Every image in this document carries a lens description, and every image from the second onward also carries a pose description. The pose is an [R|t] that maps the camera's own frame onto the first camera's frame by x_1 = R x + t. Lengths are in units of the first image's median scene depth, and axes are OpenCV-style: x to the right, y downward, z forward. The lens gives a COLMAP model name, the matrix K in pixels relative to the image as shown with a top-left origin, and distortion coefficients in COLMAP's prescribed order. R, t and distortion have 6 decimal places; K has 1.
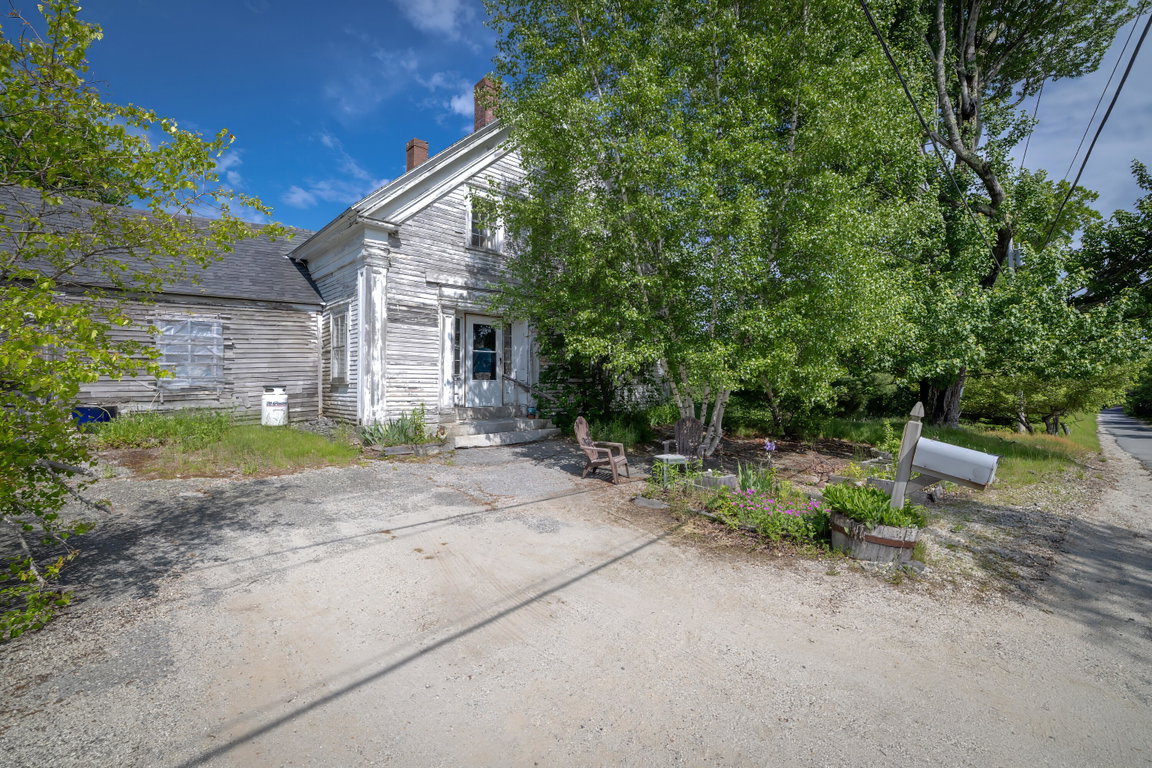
lens RADIAL K [[492.2, 0, 576.1], [0, 492.2, 384.9], [0, 0, 1]] dist [0.000339, 0.000278]
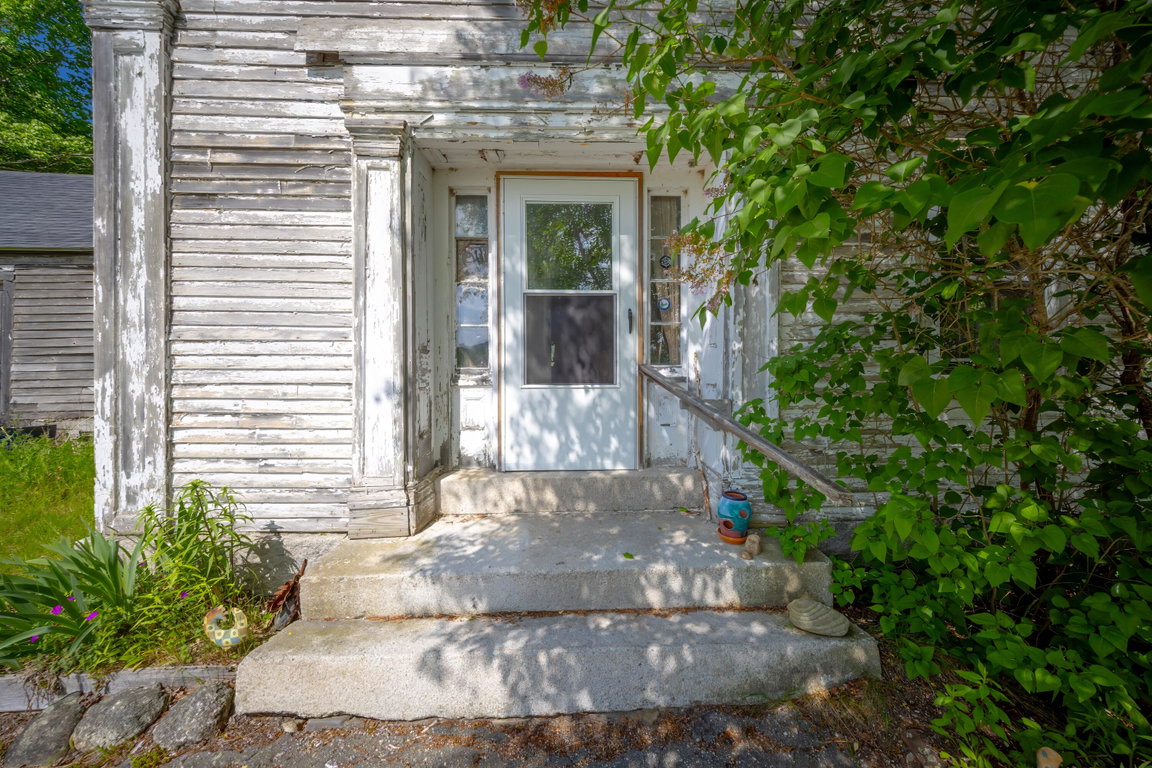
lens RADIAL K [[407.2, 0, 577.9], [0, 407.2, 381.1], [0, 0, 1]] dist [0.000373, 0.000042]
pose [[0.749443, 0.001271, -0.662067, -0.016425], [0.006374, 0.999938, 0.009136, -0.015820], [0.662038, -0.011067, 0.749389, 0.927220]]
